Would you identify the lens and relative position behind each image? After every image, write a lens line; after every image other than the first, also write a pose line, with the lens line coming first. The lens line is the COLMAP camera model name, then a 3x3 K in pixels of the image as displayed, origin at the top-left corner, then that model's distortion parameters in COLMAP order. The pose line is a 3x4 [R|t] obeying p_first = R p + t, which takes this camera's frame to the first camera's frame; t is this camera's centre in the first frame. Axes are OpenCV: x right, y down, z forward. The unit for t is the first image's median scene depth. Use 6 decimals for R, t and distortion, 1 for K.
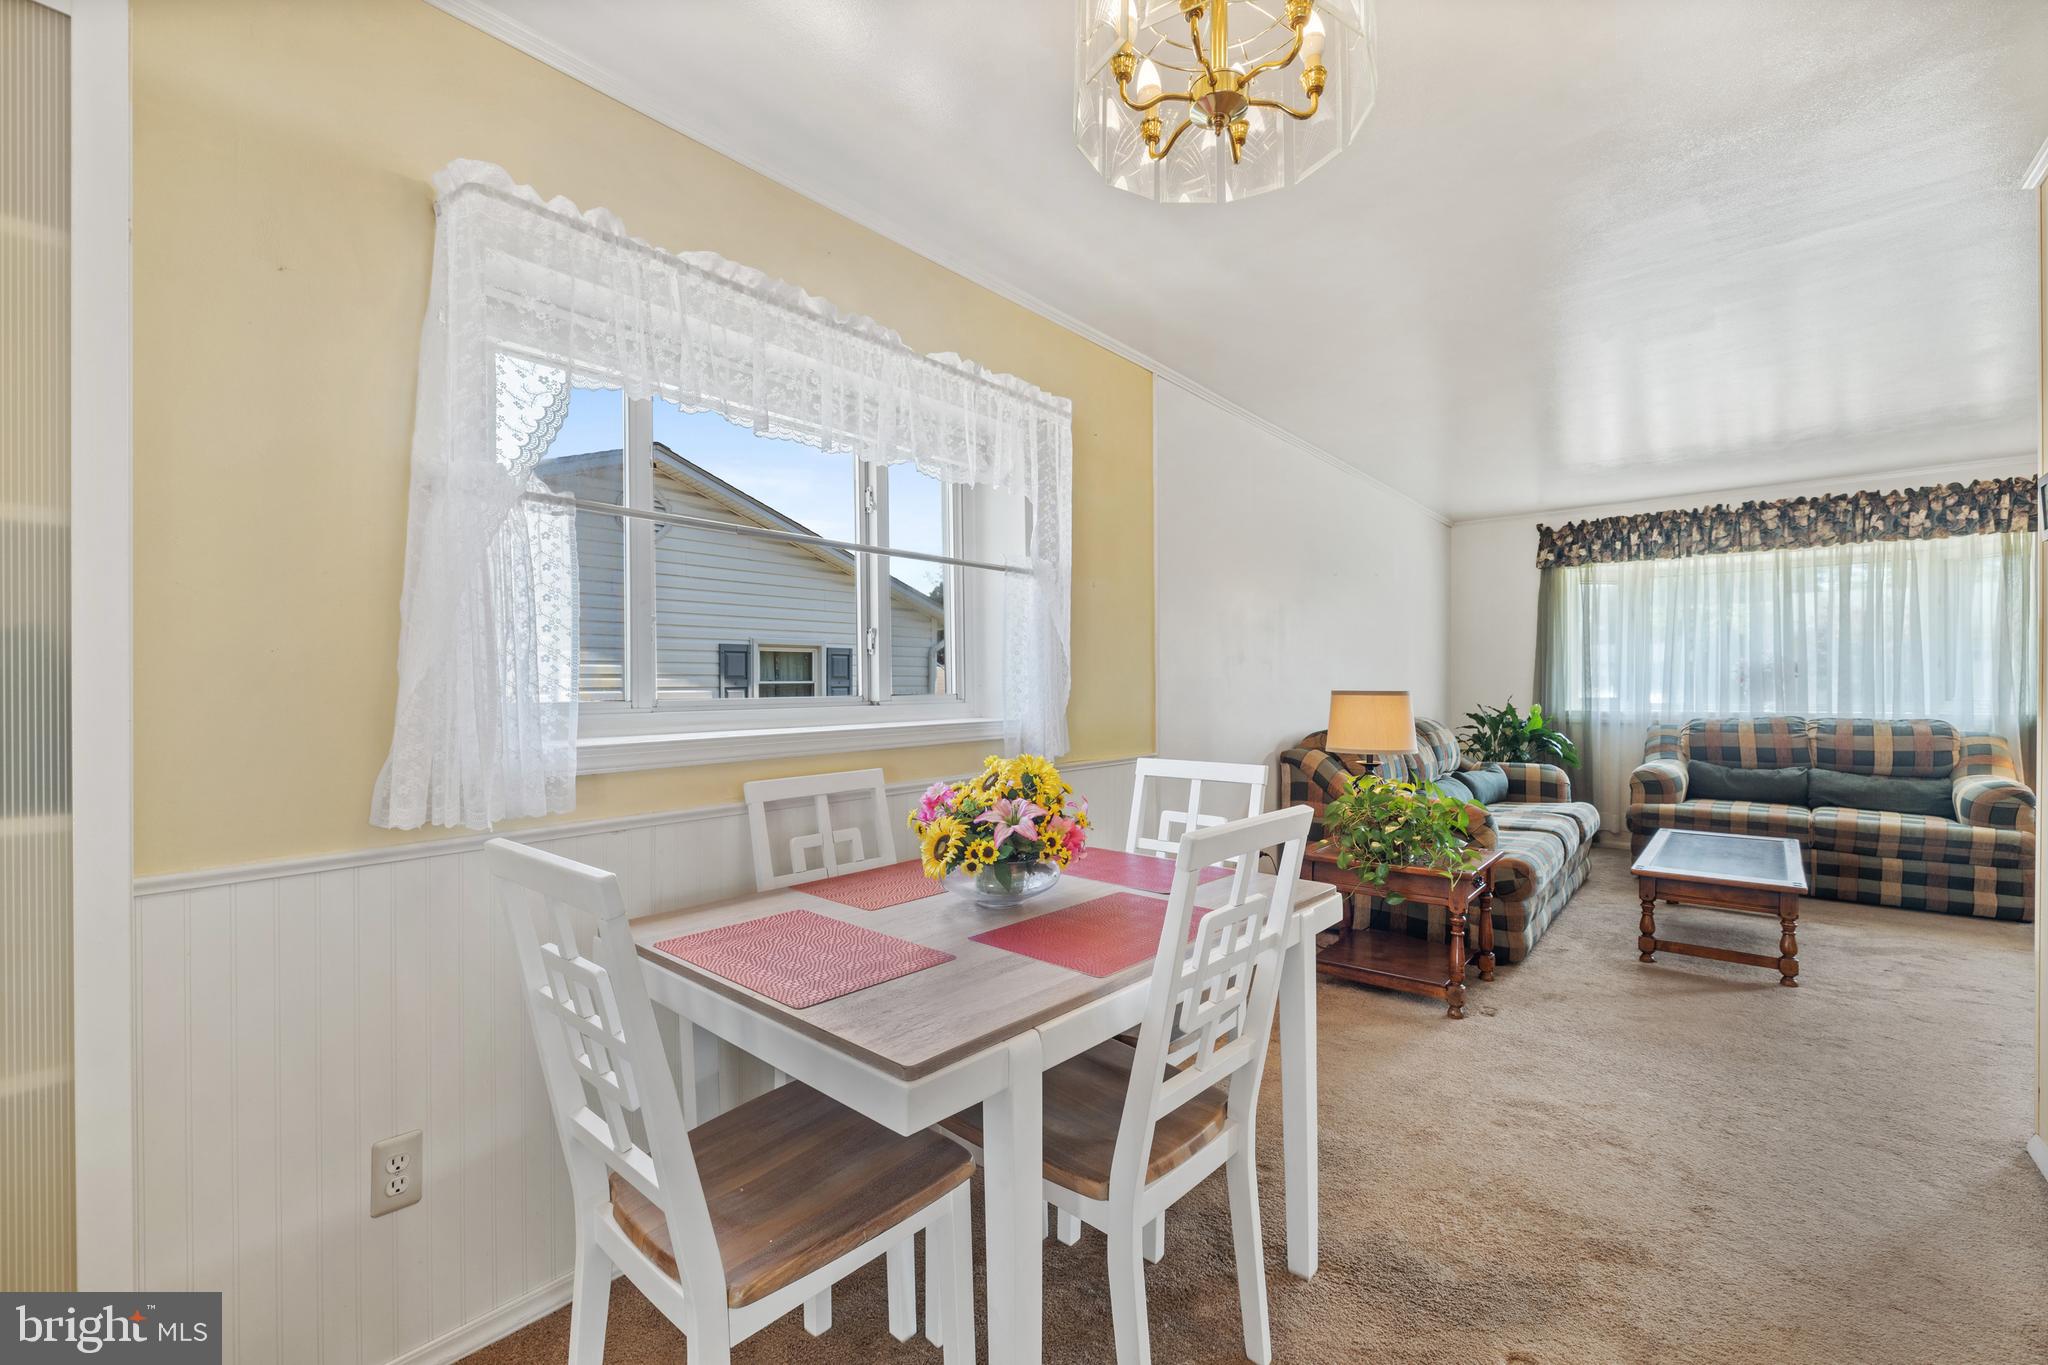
lens RADIAL K [[864.6, 0, 1024.0], [0, 864.6, 682.5], [0, 0, 1]] dist [0.000994, -0.000037]
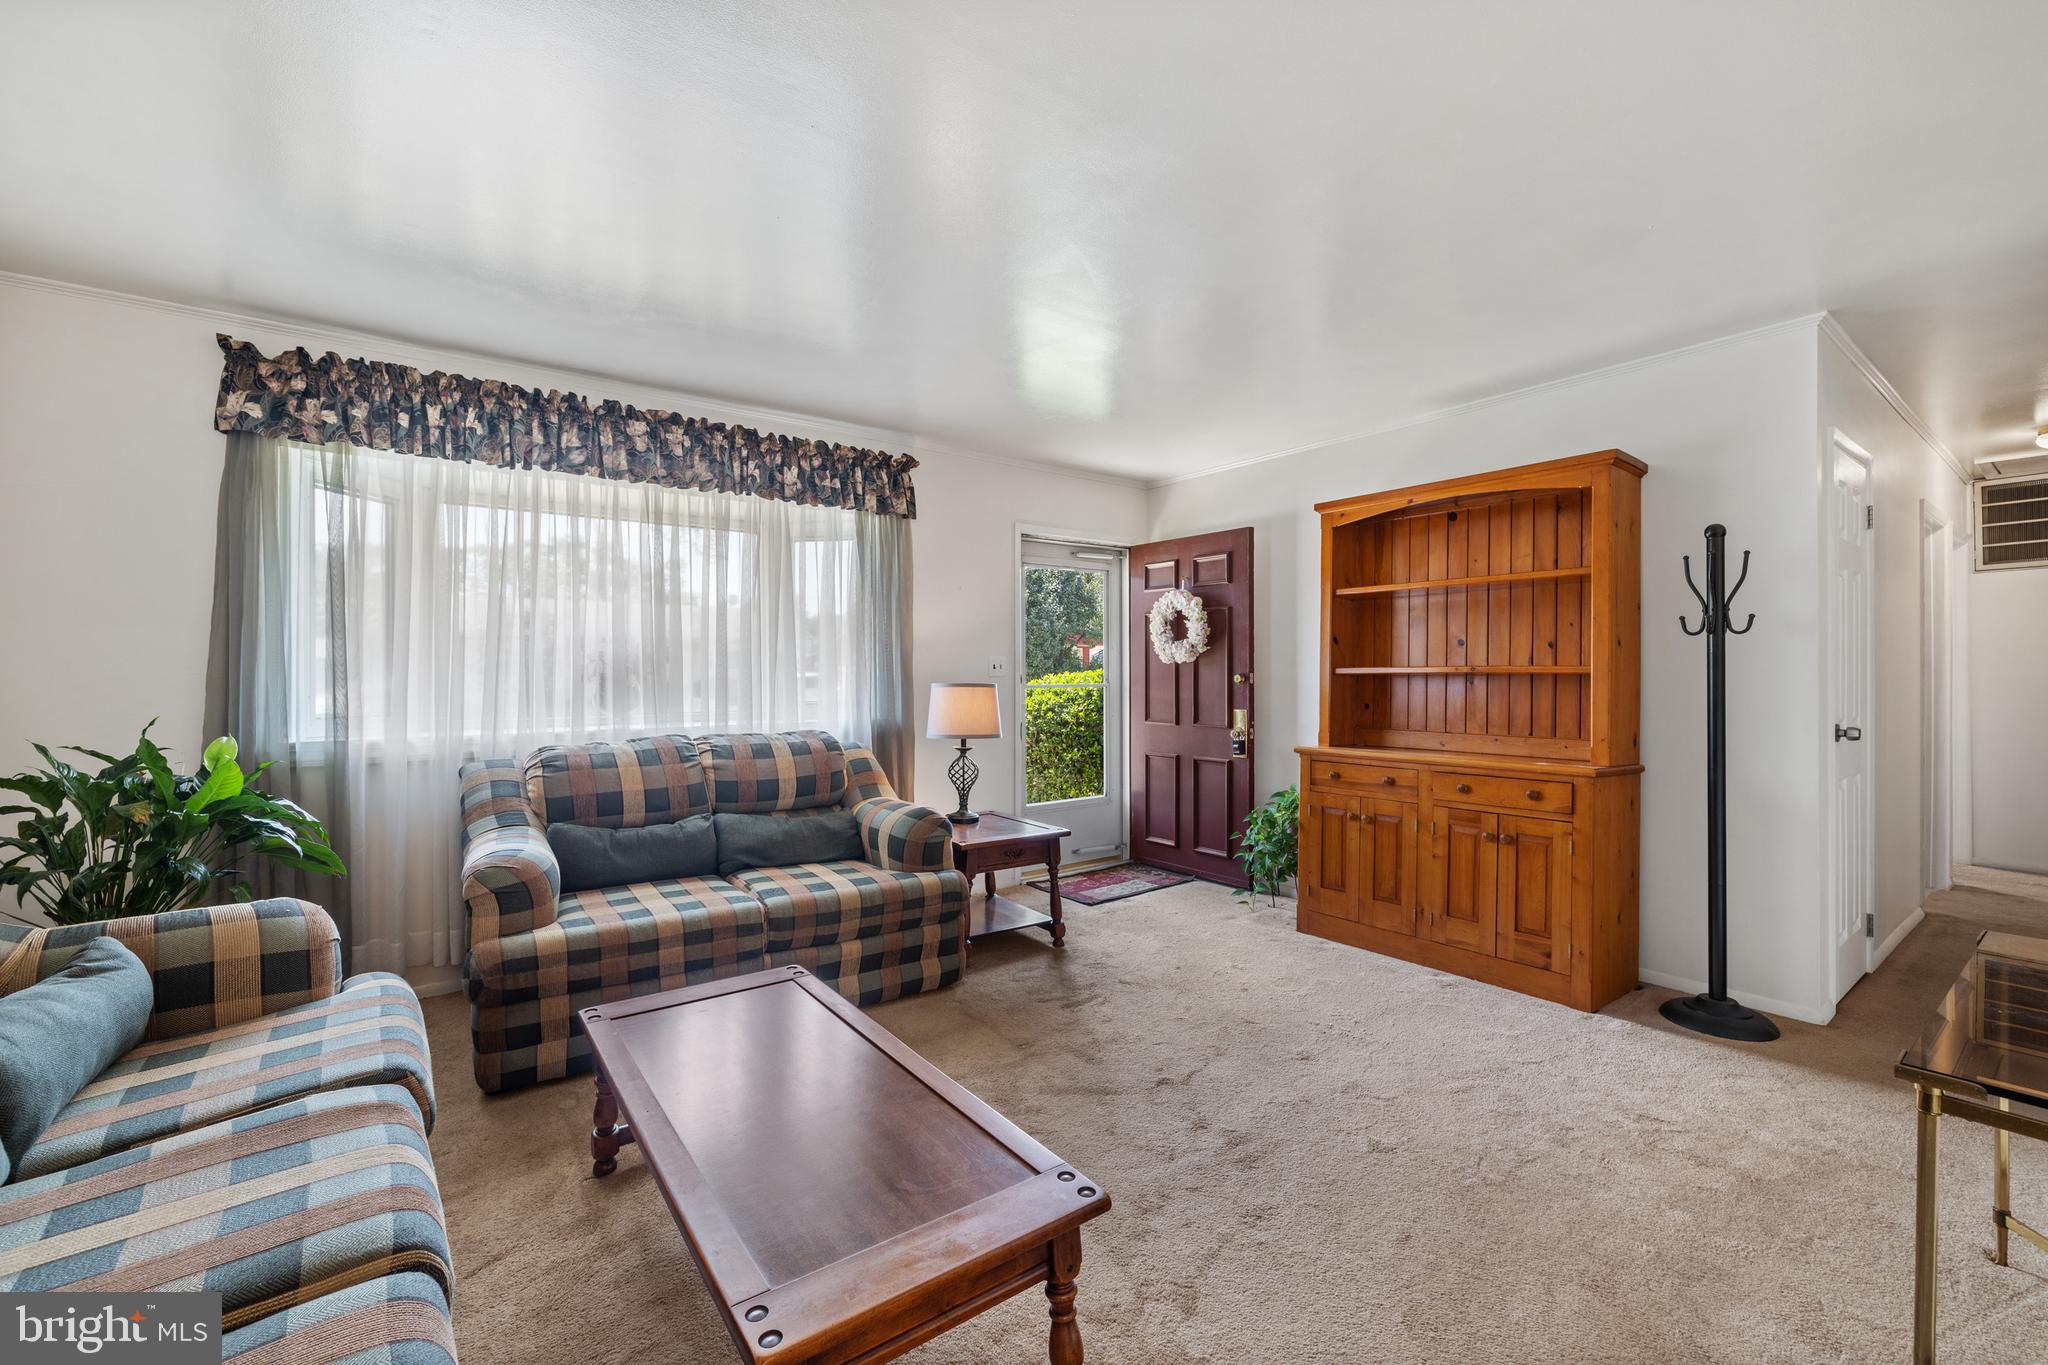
lens RADIAL K [[851.9, 0, 1022.0], [0, 851.9, 679.1], [0, 0, 1]] dist [-0.001508, -0.000170]
pose [[0.235952, 0.003115, 0.971760, 0.307501], [0.001528, 0.999992, -0.003577, -0.001172], [-0.971763, 0.002329, 0.235946, 0.572646]]
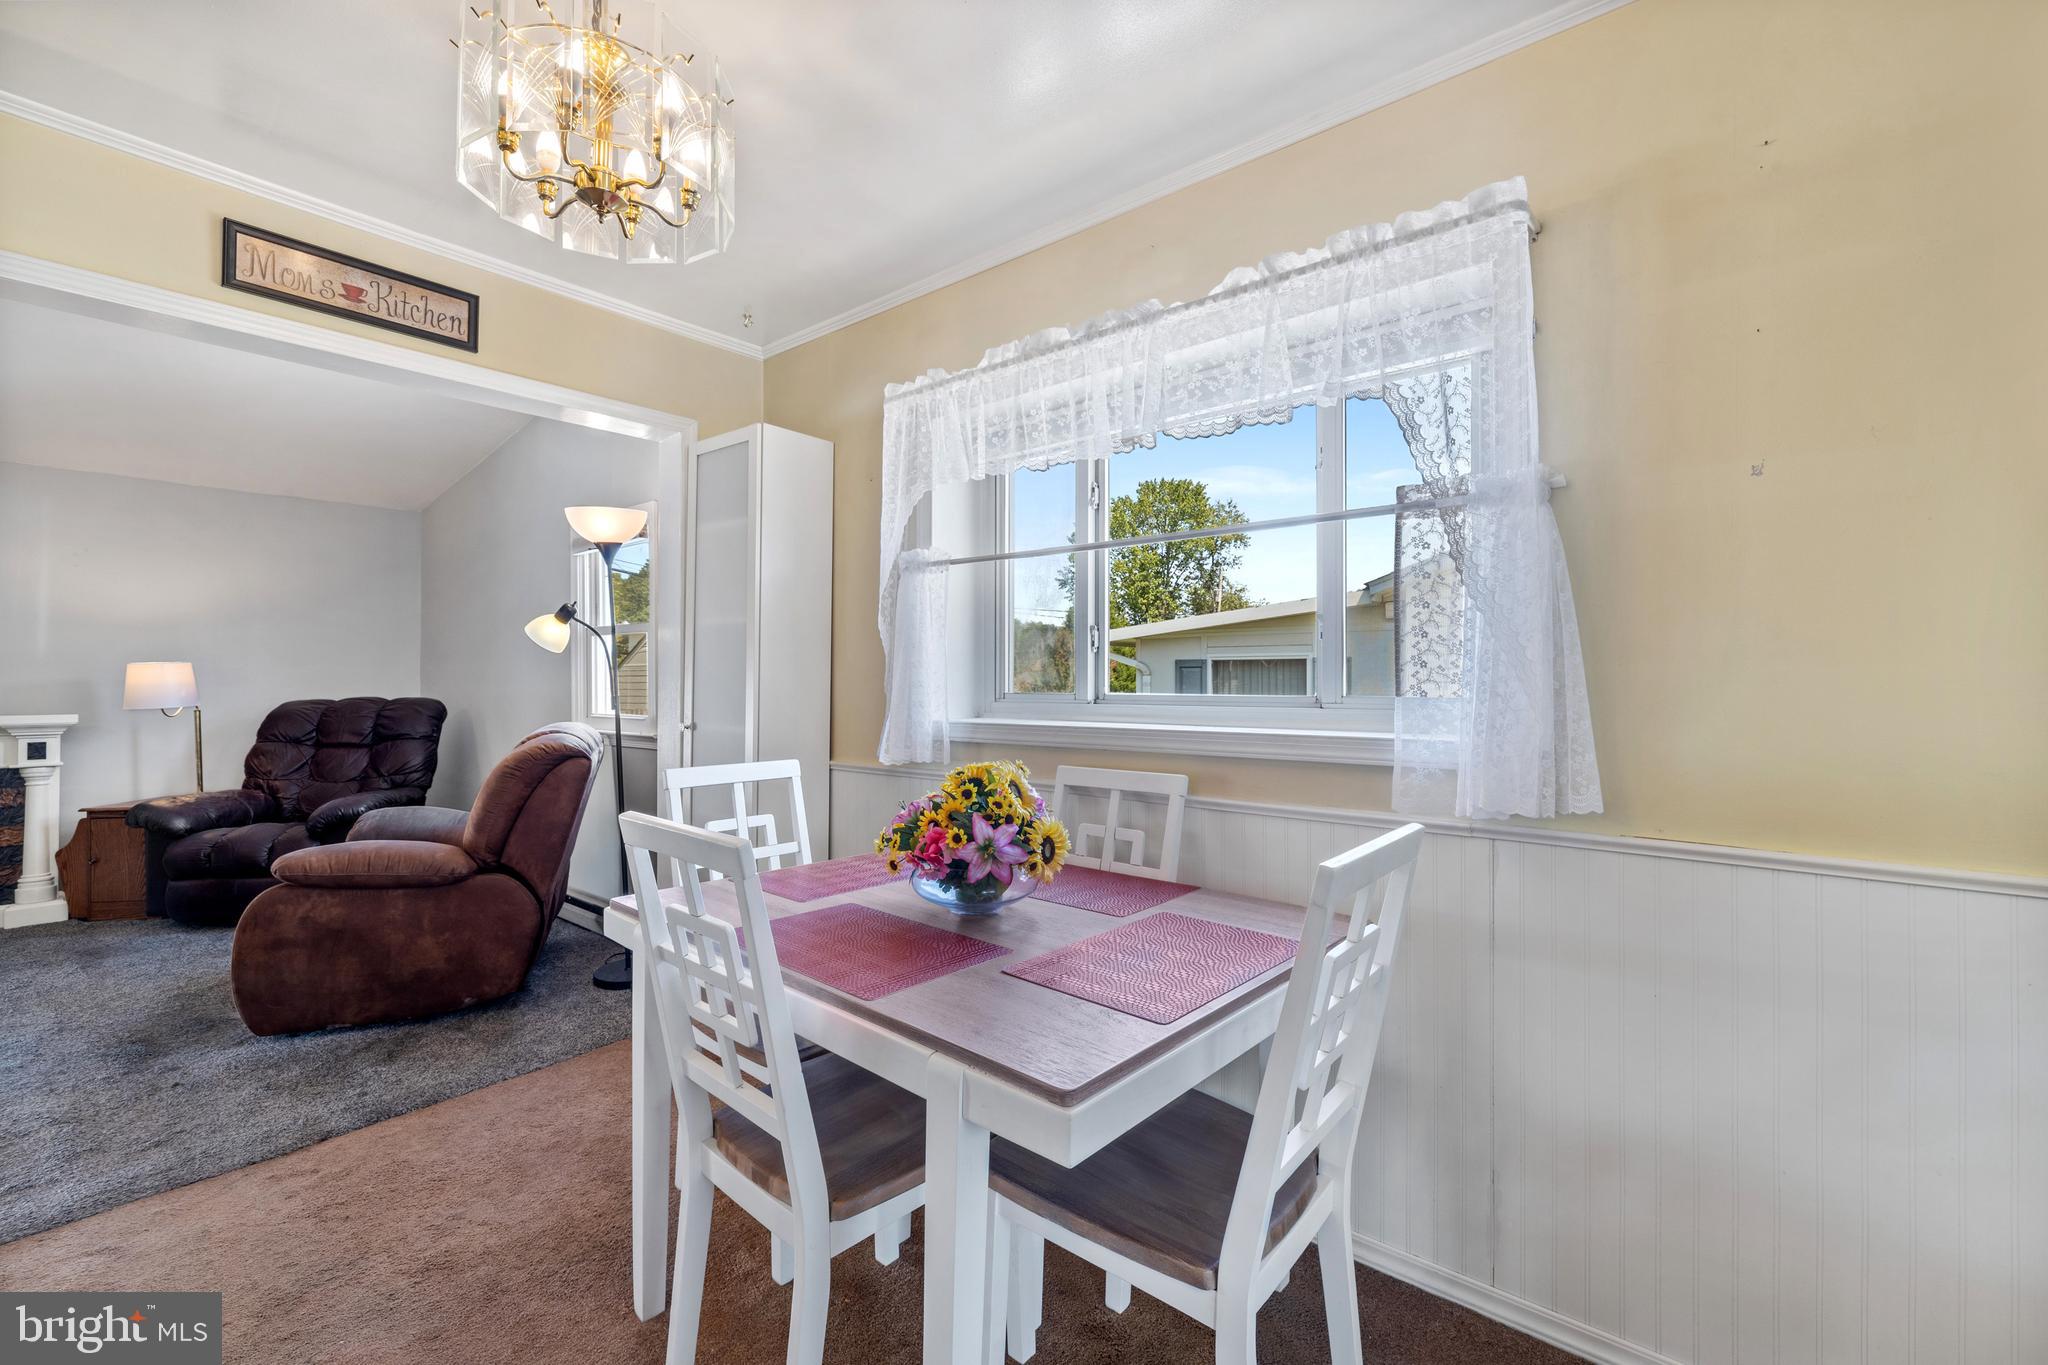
lens RADIAL K [[881.4, 0, 1024.0], [0, 881.4, 682.5], [0, 0, 1]] dist [0.000266, 0.000661]
pose [[-0.011832, 0.003101, -0.999925, 0.306086], [-0.006205, 0.999976, 0.003174, -0.000198], [0.999911, 0.006242, -0.011812, 0.339254]]
